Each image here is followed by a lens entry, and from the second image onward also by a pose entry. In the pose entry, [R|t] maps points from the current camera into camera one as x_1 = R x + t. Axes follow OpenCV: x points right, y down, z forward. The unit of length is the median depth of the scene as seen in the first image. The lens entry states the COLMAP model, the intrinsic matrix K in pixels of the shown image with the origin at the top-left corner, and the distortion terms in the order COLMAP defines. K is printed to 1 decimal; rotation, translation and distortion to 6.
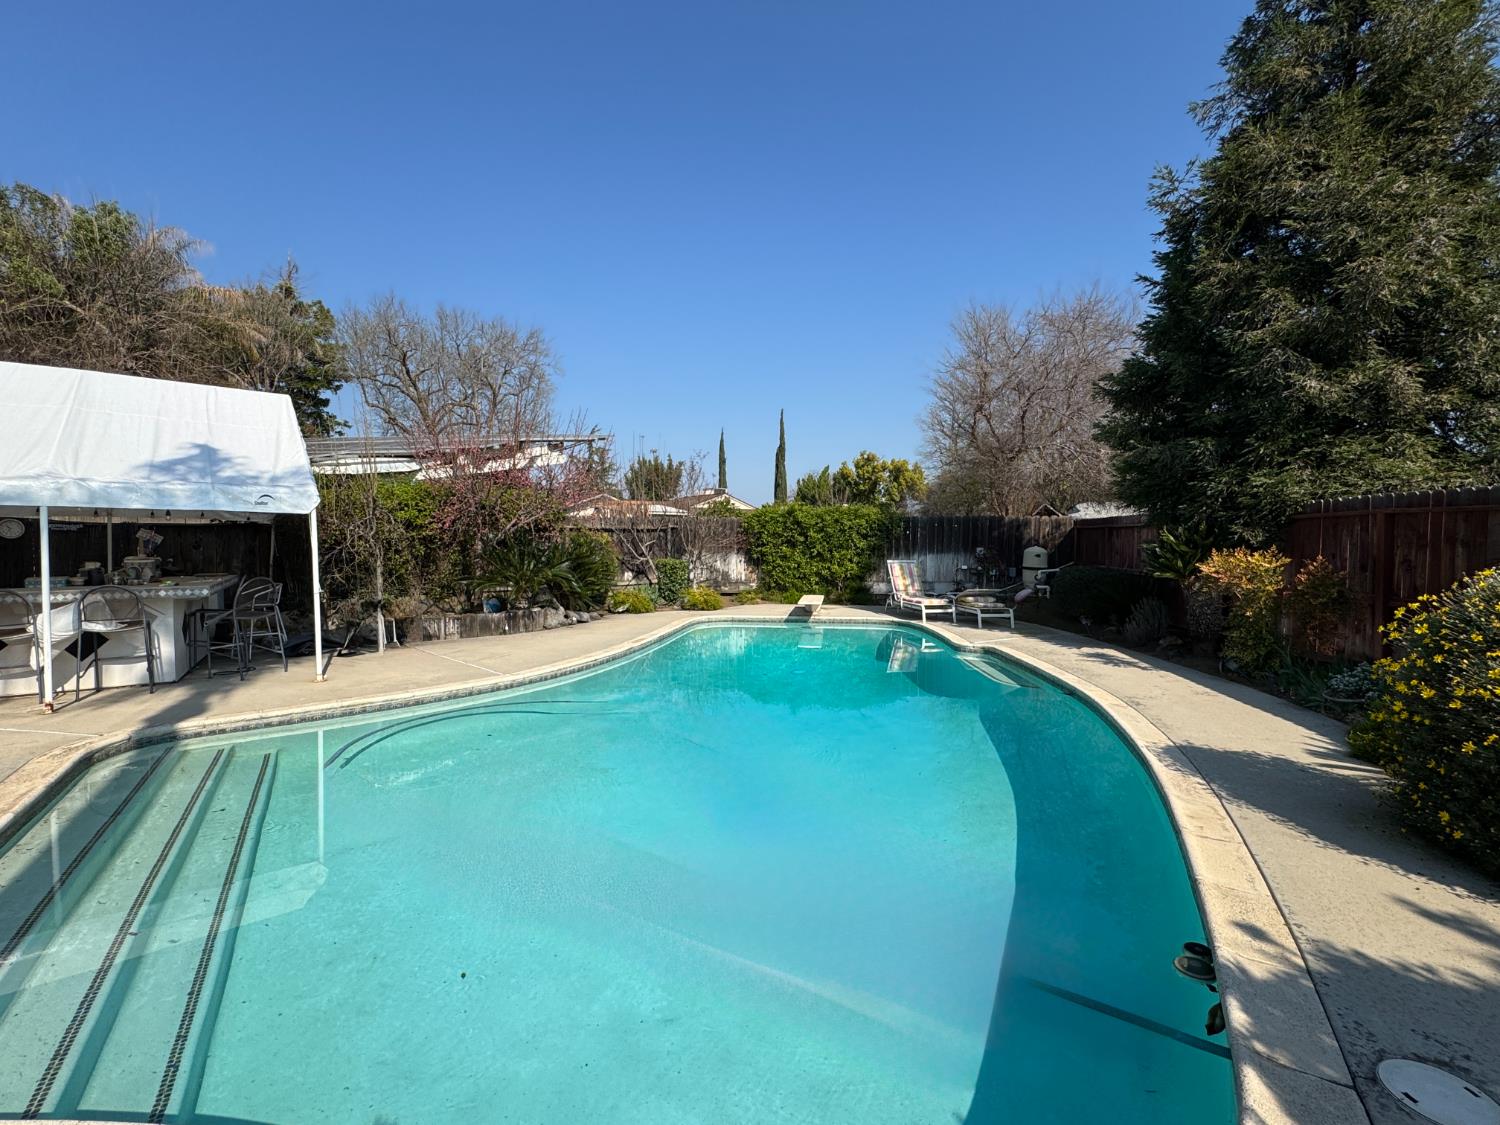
lens RADIAL K [[691.6, 0, 750.0], [0, 691.6, 562.5], [0, 0, 1]] dist [0.002546, 0.000872]
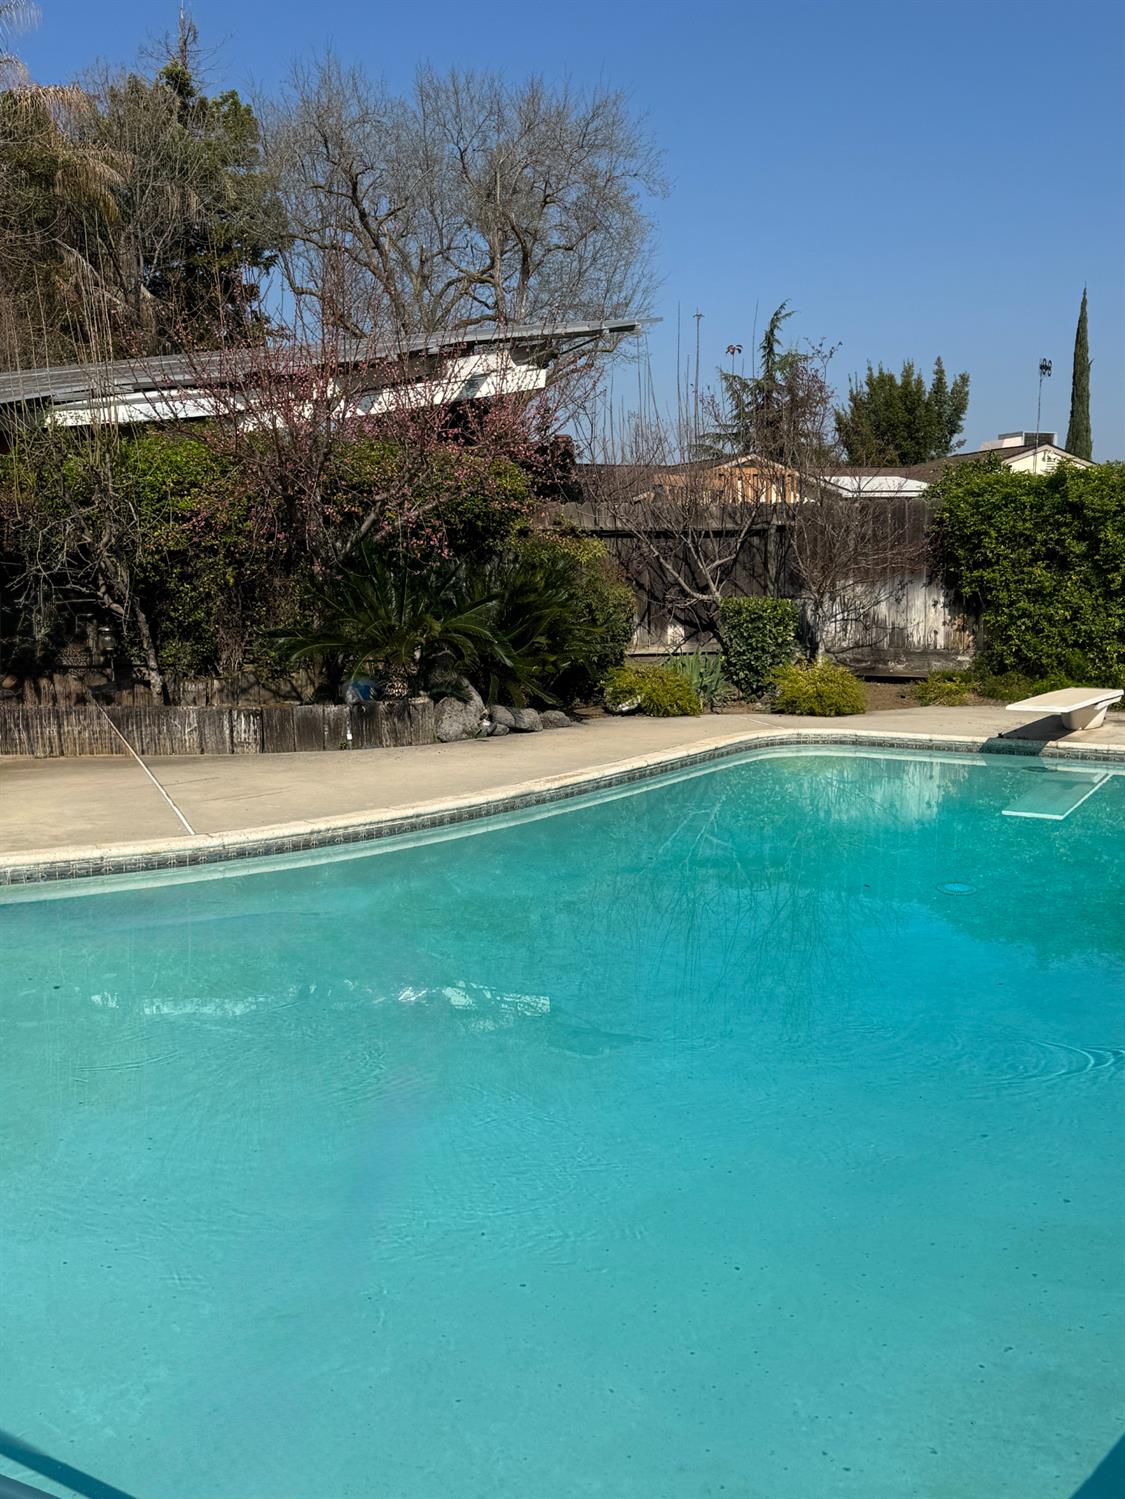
lens RADIAL K [[1428.8, 0, 562.5], [0, 1428.8, 749.5], [0, 0, 1]] dist [0.217408, -0.504623]
pose [[0.921744, 0.049622, -0.384611, 0.126790], [-0.010727, 0.994662, 0.102623, -0.001262], [0.387651, -0.090466, 0.917356, 0.089055]]
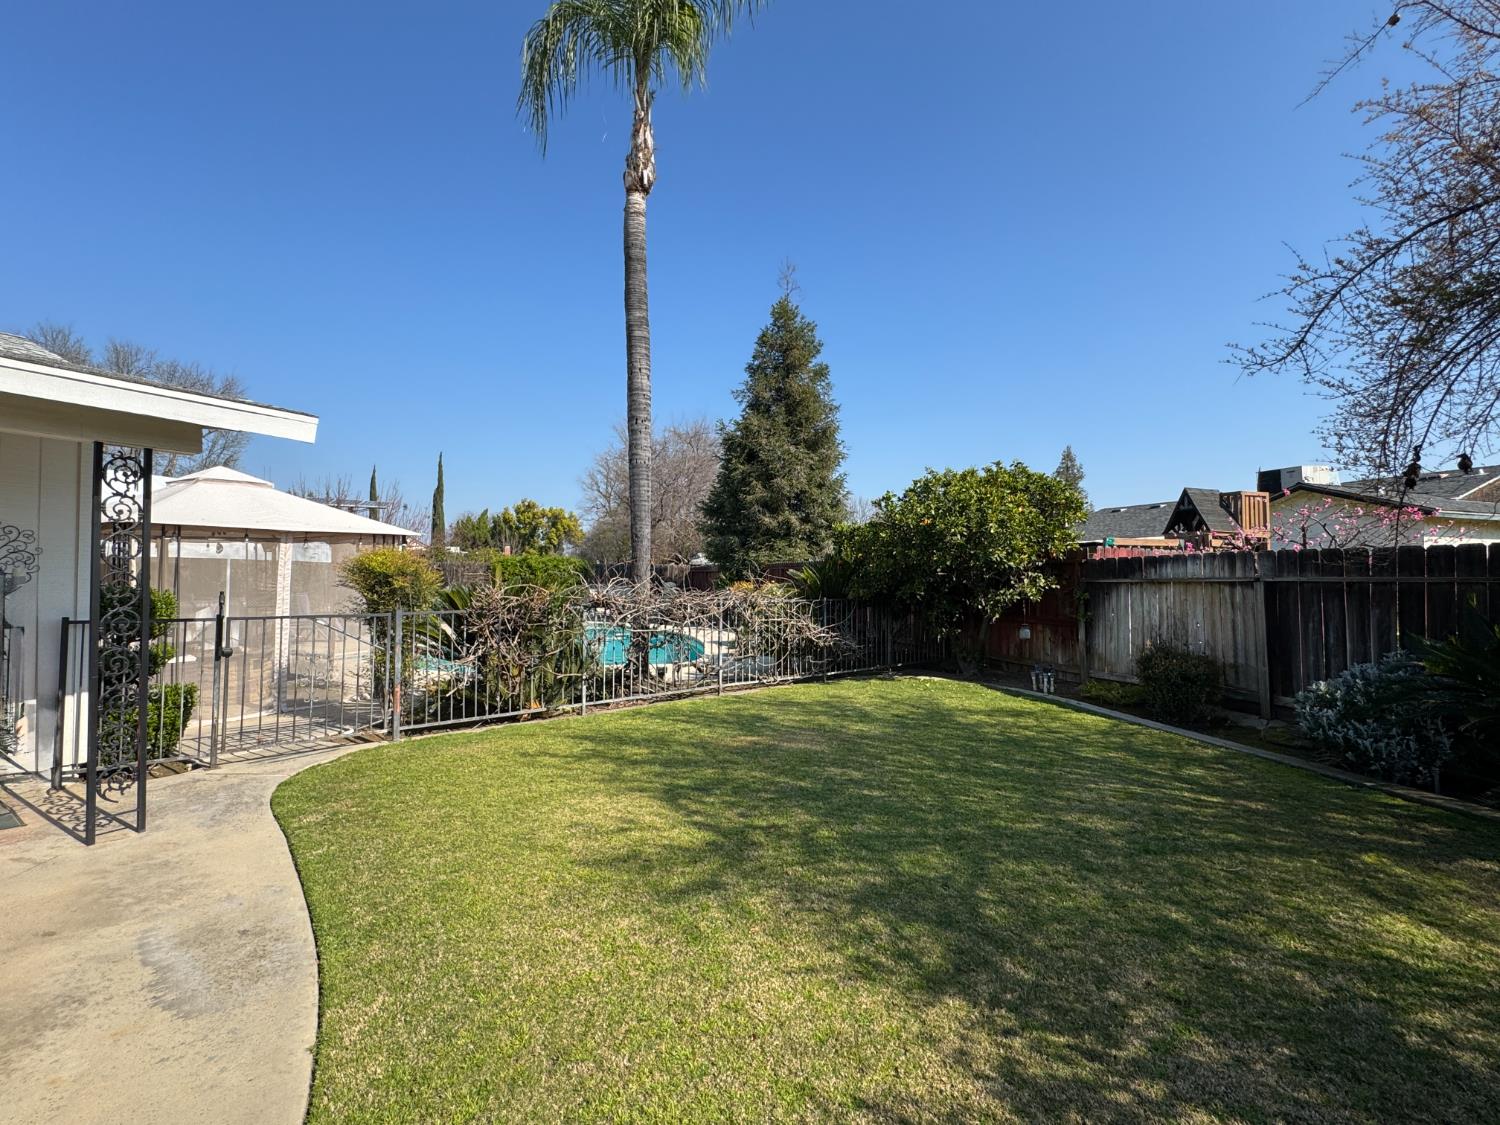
lens RADIAL K [[691.6, 0, 750.0], [0, 691.6, 562.5], [0, 0, 1]] dist [0.002546, 0.000872]
pose [[0.873783, 0.016964, 0.486021, -0.254782], [0.011098, 0.998436, -0.054803, 0.024893], [-0.486190, 0.053280, 0.872227, -0.609322]]
